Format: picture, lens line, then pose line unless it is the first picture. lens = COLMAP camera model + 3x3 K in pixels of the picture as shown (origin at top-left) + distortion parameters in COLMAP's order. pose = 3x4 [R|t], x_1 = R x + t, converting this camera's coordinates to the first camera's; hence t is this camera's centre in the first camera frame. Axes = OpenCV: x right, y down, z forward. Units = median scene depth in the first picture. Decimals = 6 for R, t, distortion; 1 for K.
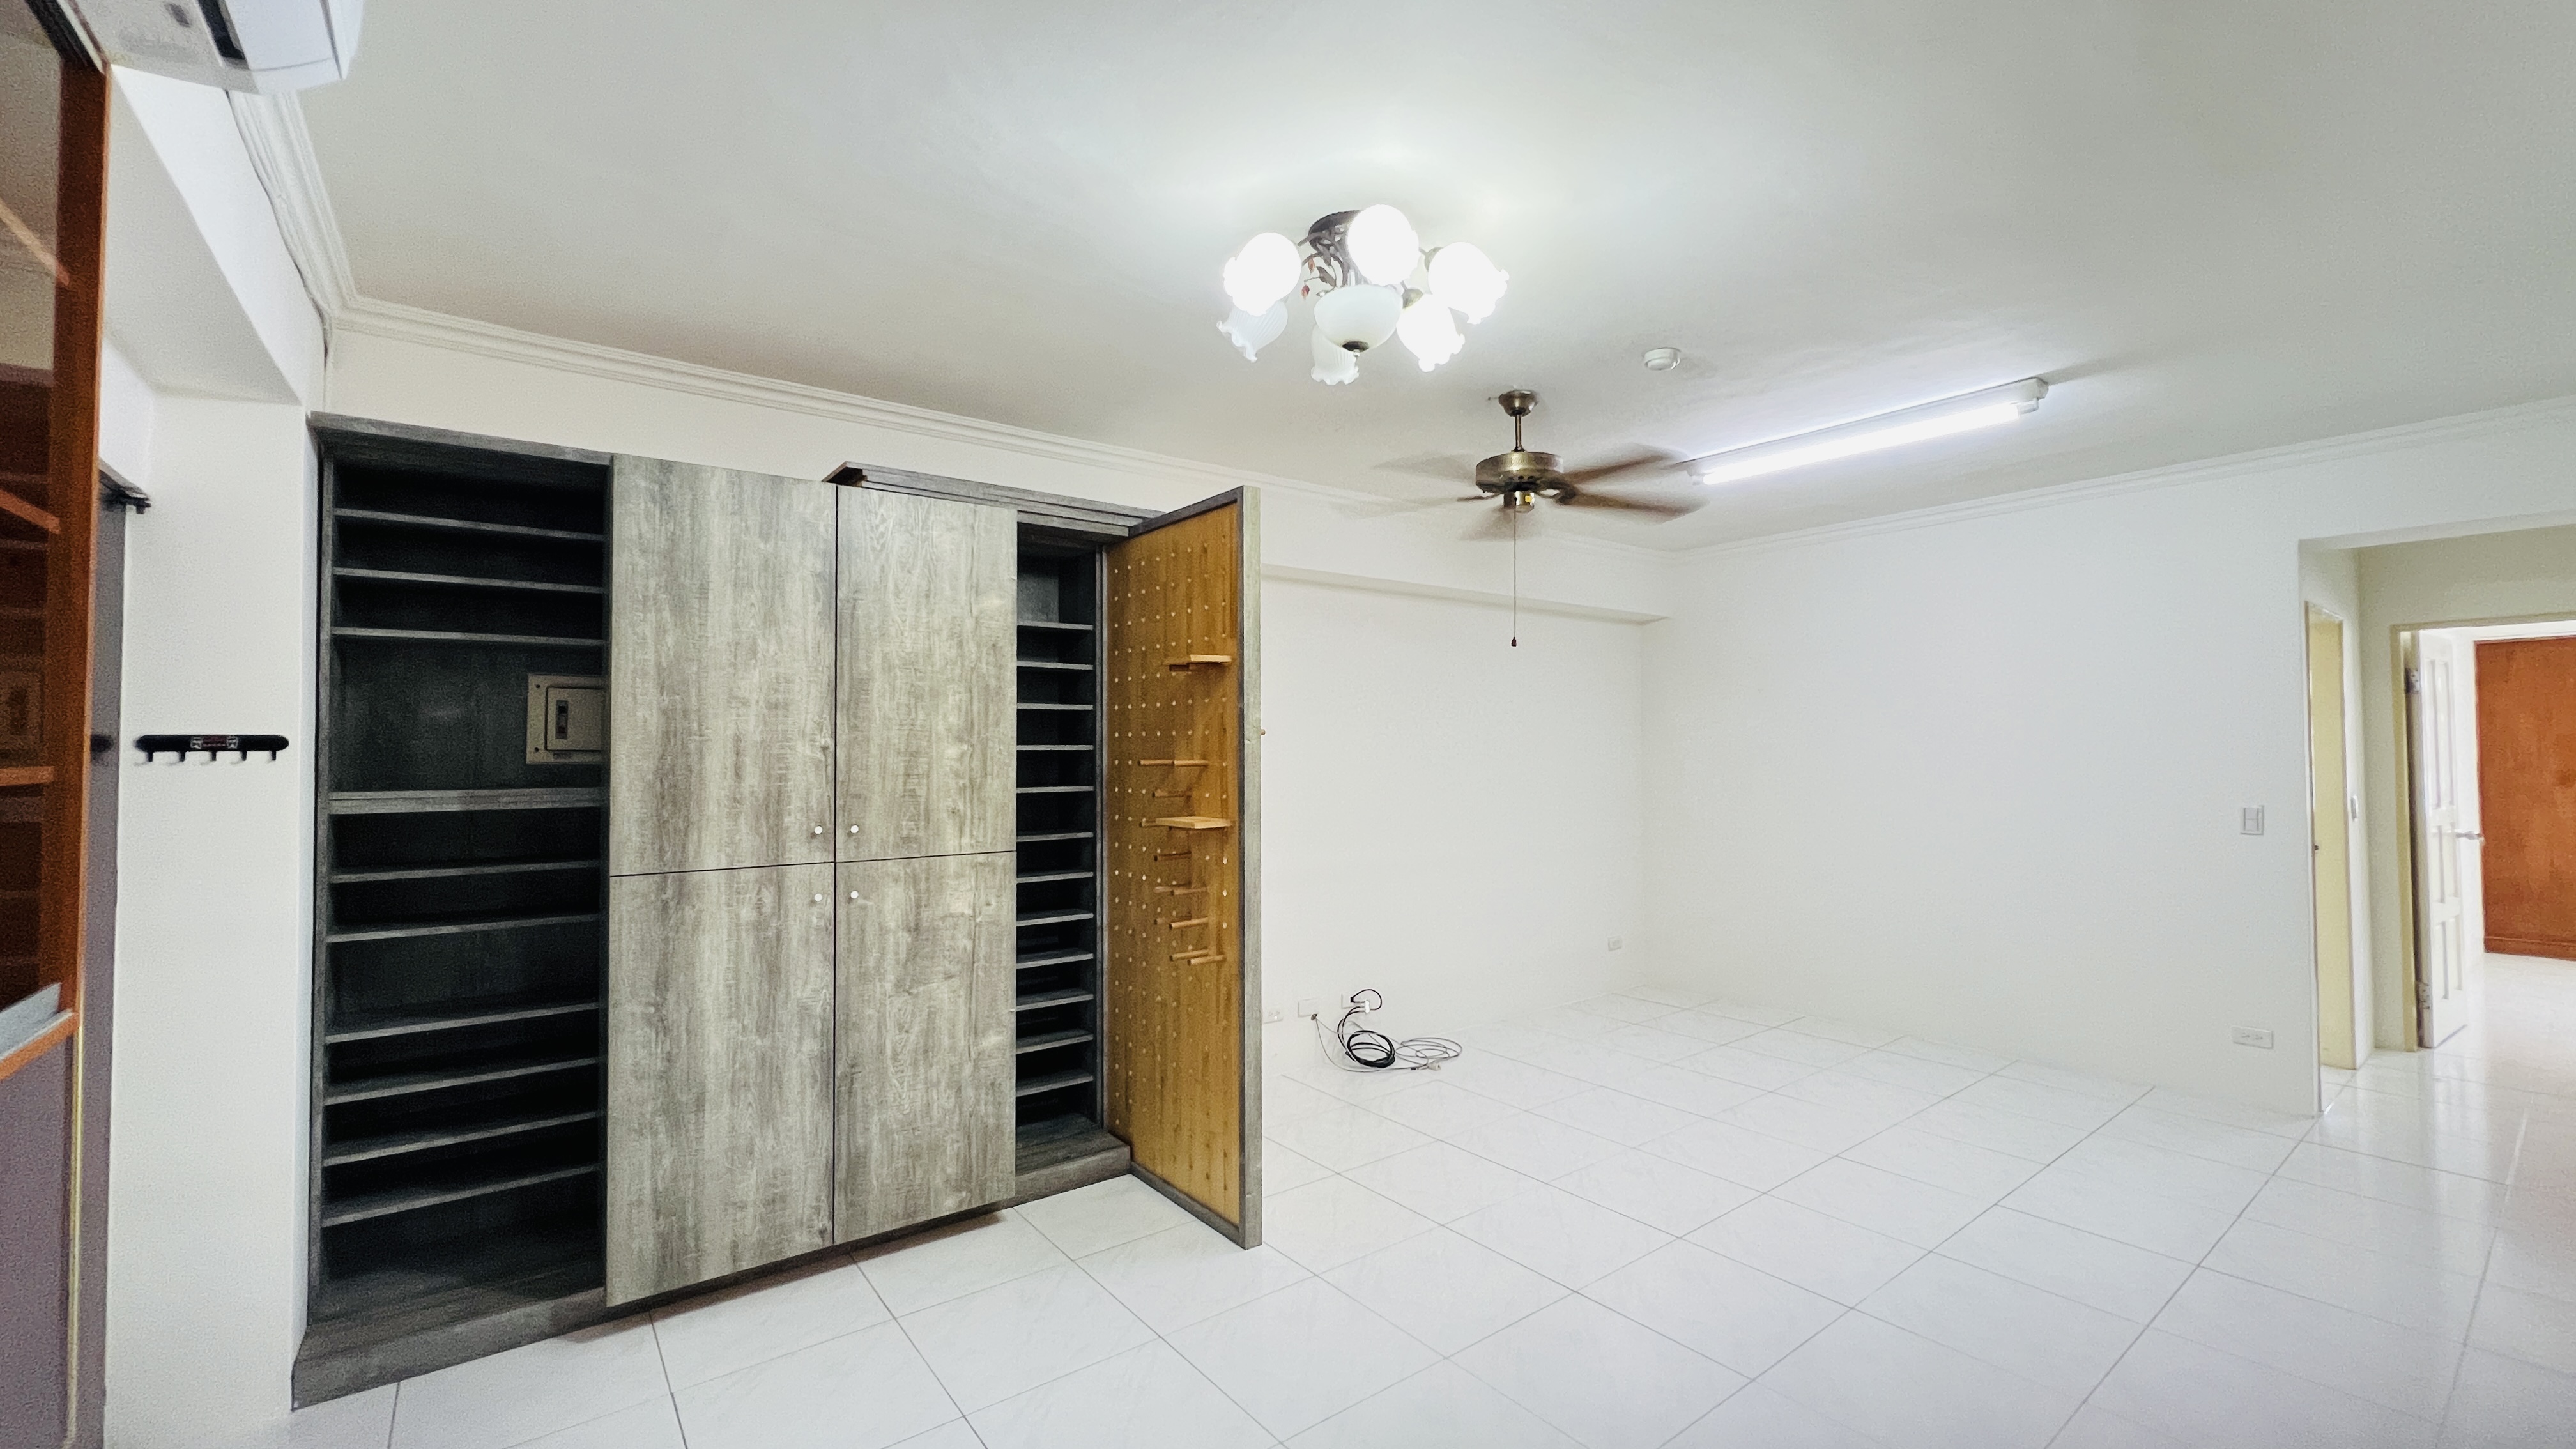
lens RADIAL K [[1034.0, 0, 1286.2], [0, 1034.0, 728.2], [0, 0, 1]] dist [-0.002163, 0.000076]
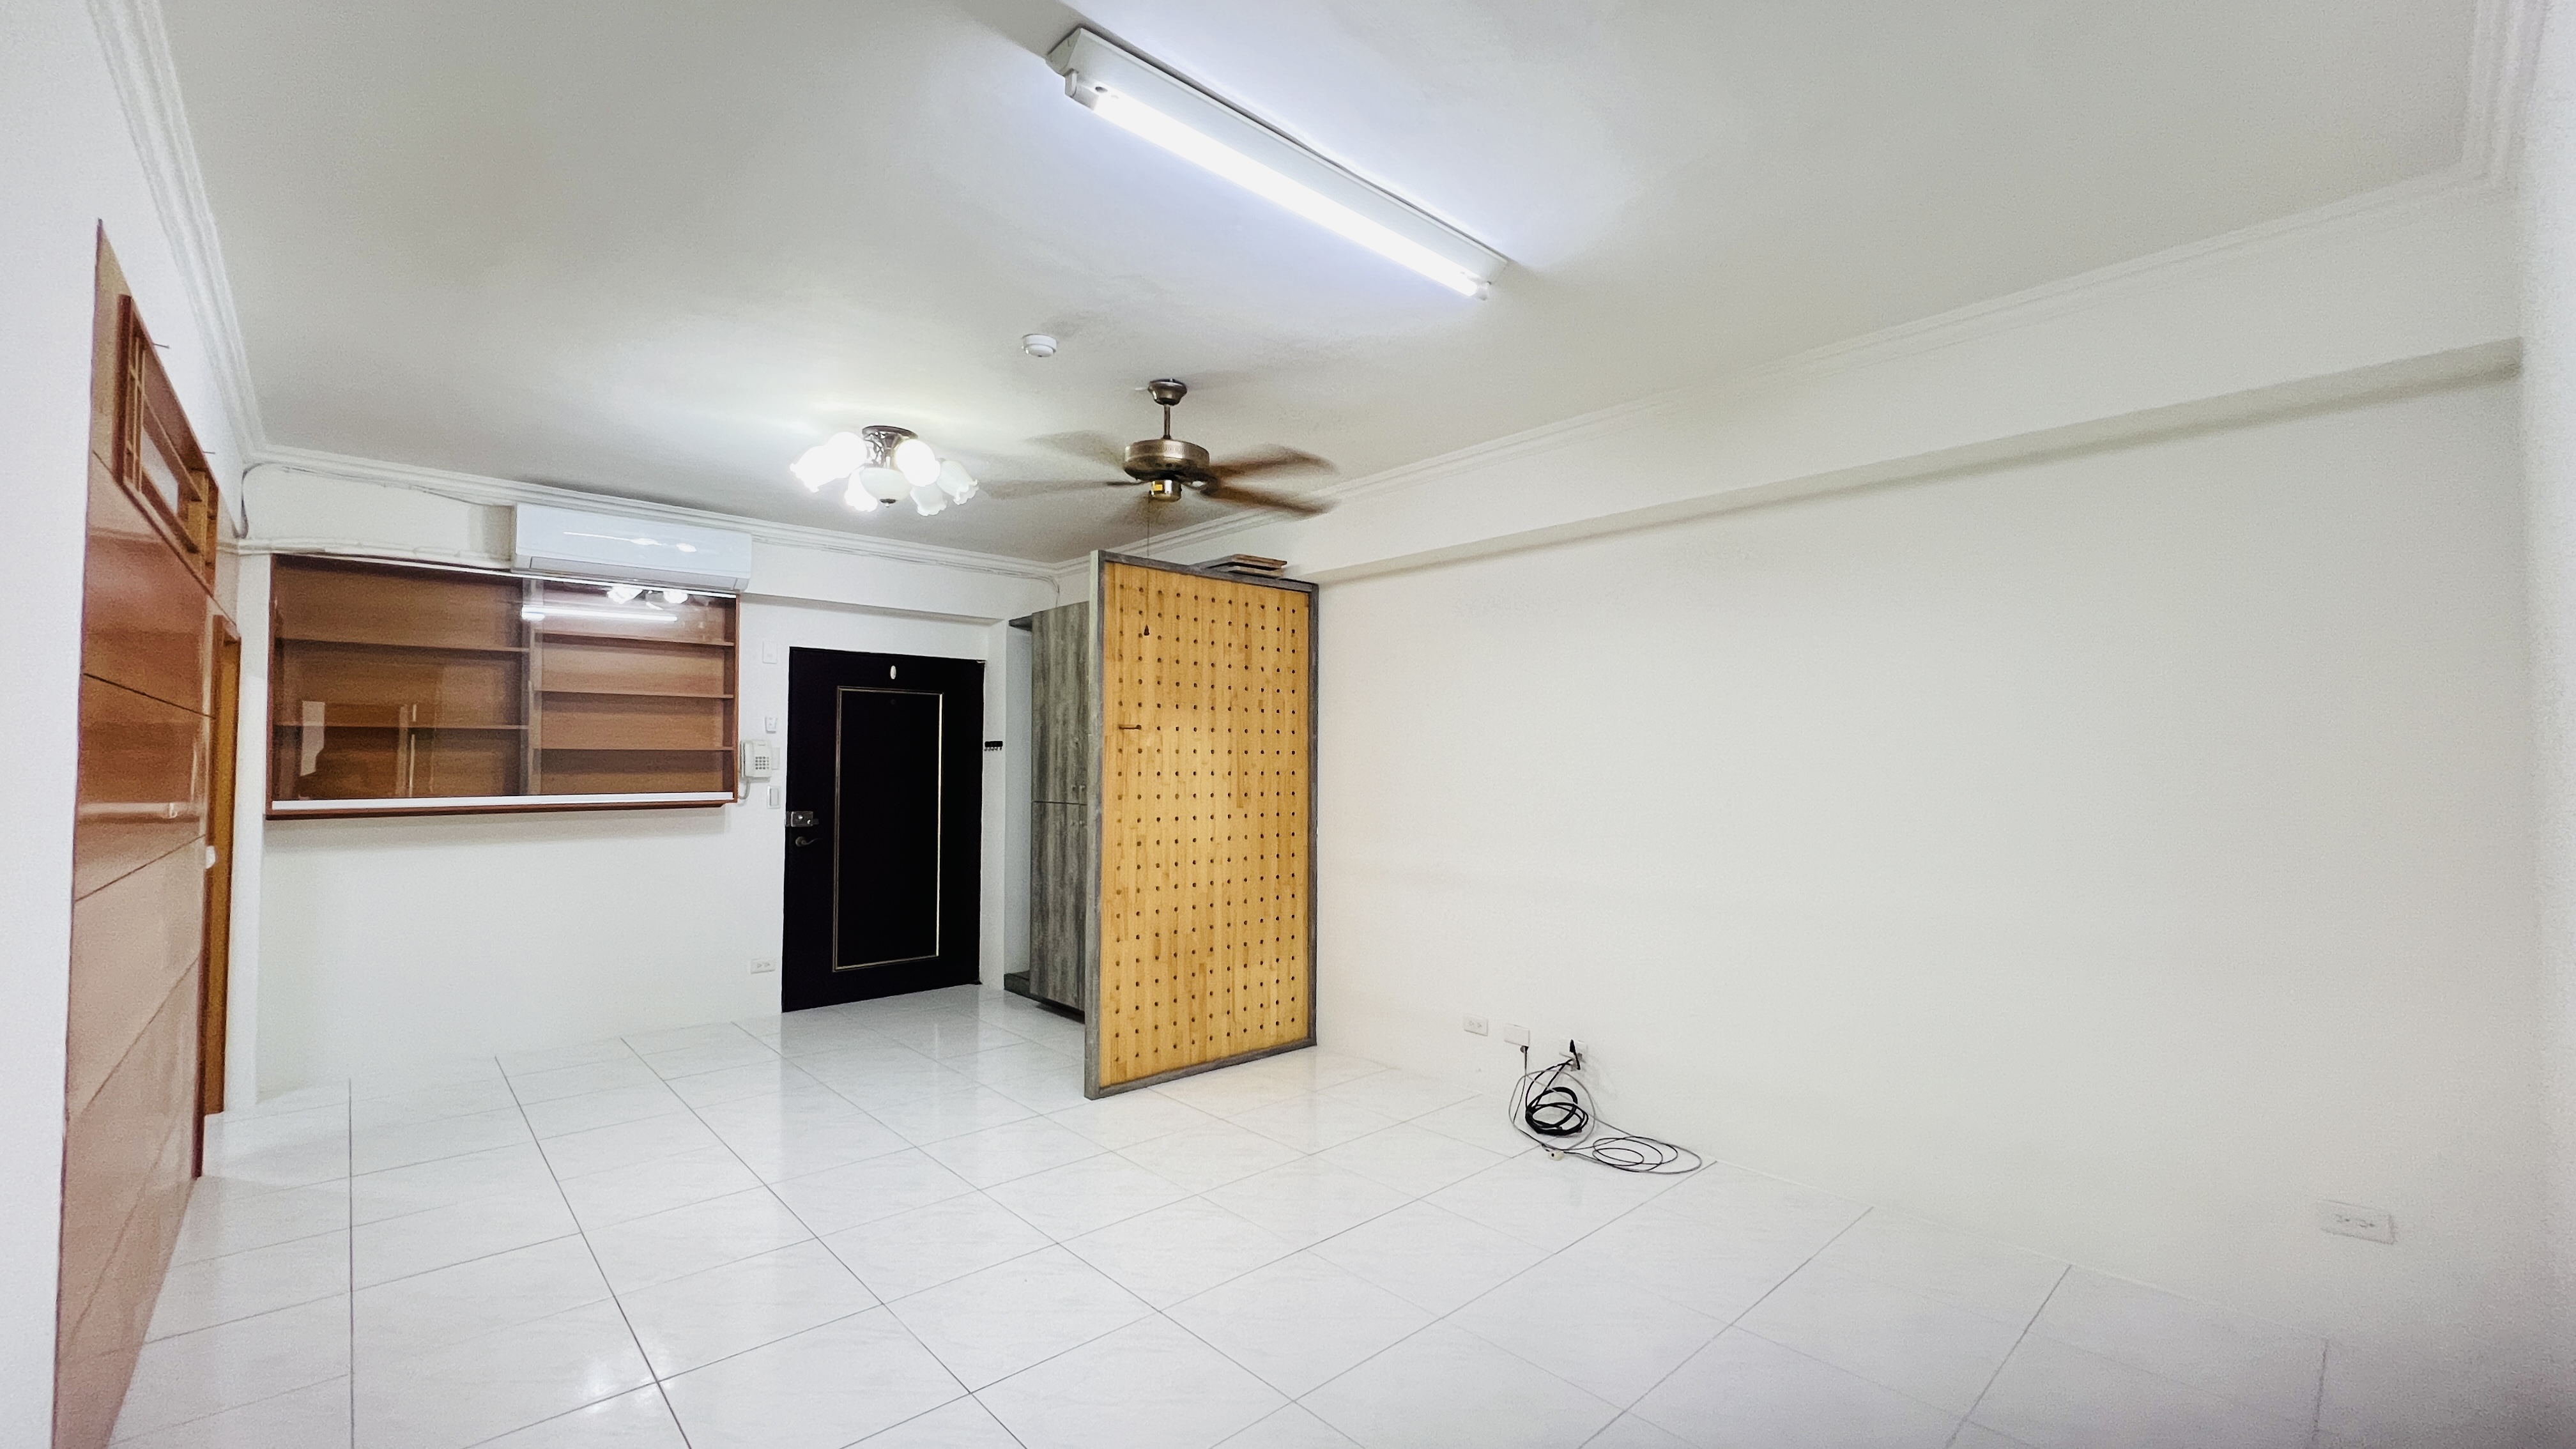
lens RADIAL K [[1034.0, 0, 1288.2], [0, 1034.0, 729.5], [0, 0, 1]] dist [-0.002163, 0.000076]
pose [[0.089172, -0.033416, -0.995456, 1.525831], [0.014492, 0.999375, -0.032250, 0.062747], [0.995911, -0.011551, 0.089600, 1.259320]]
